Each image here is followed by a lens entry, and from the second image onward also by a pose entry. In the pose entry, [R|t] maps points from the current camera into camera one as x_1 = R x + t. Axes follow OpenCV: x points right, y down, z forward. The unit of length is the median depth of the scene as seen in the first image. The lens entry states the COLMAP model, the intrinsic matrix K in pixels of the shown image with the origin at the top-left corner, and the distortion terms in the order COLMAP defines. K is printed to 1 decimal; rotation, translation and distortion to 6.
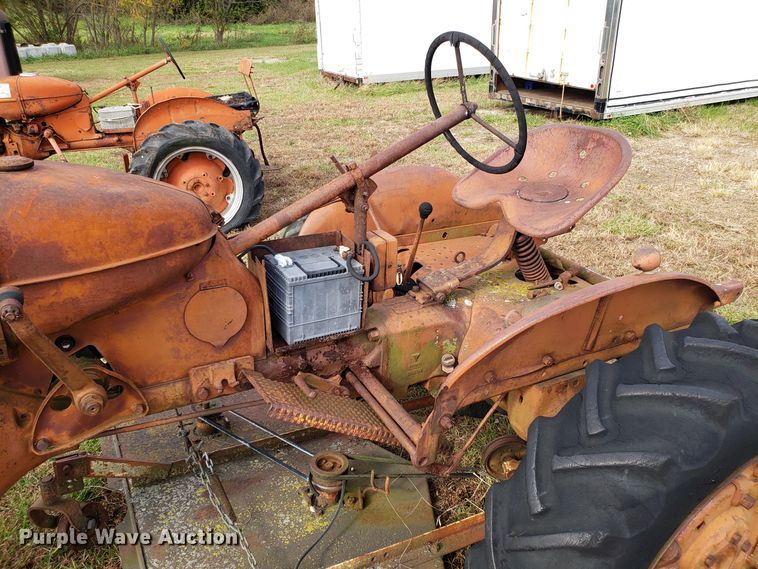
lens RADIAL K [[598.1, 0, 382.9], [0, 598.1, 273.1], [0, 0, 1]] dist [0.020587, -0.012859]
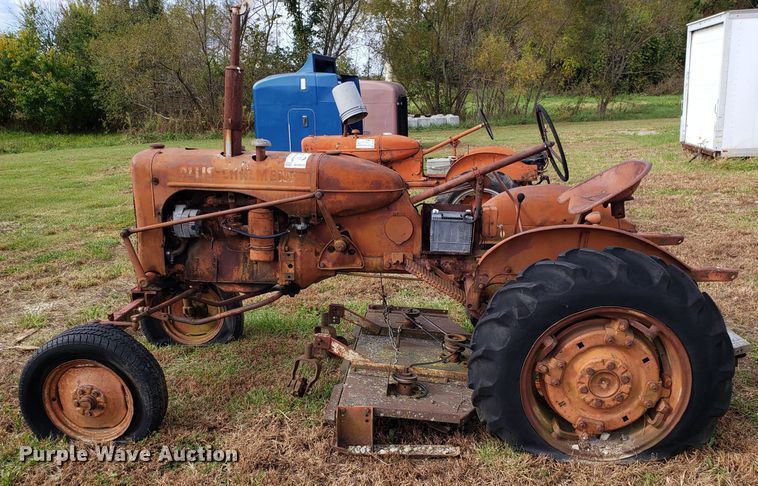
lens RADIAL K [[694.7, 0, 389.1], [0, 694.7, 270.0], [0, 0, 1]] dist [0.044495, -0.042009]
pose [[0.846931, 0.123956, -0.517051, 0.810912], [-0.198629, 0.975802, -0.091420, 0.361390], [0.493208, 0.180128, 0.851058, -0.910256]]
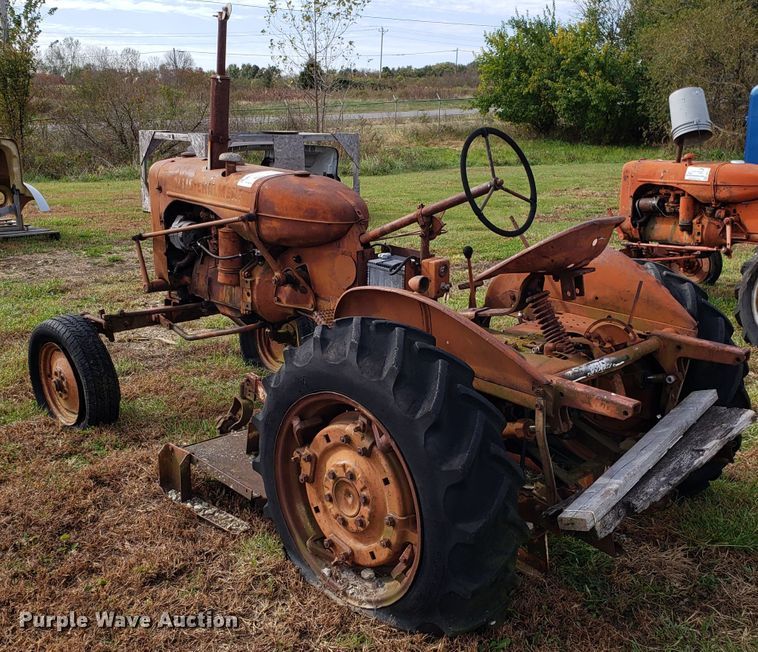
lens RADIAL K [[908.4, 0, 391.0], [0, 908.4, 315.7], [0, 0, 1]] dist [0.077955, 0.000000]
pose [[0.279092, 0.226821, -0.933091, 1.870685], [-0.379312, 0.918722, 0.109874, -0.127156], [0.882173, 0.323268, 0.342444, 0.182243]]
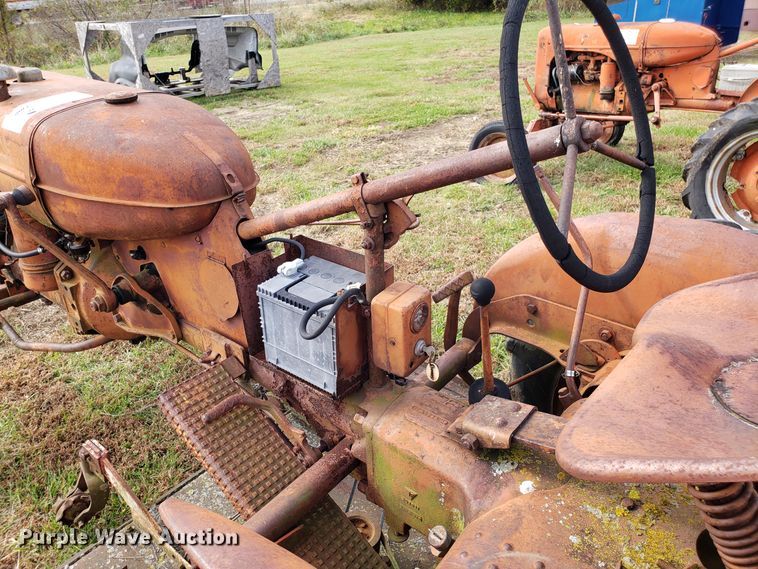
lens RADIAL K [[598.1, 0, 365.4], [0, 598.1, 282.2], [0, 0, 1]] dist [0.020587, -0.012859]
pose [[0.367887, 0.403517, -0.837755, 0.477023], [-0.320252, 0.900801, 0.293251, -0.233868], [0.872982, 0.160409, 0.460620, 0.608878]]
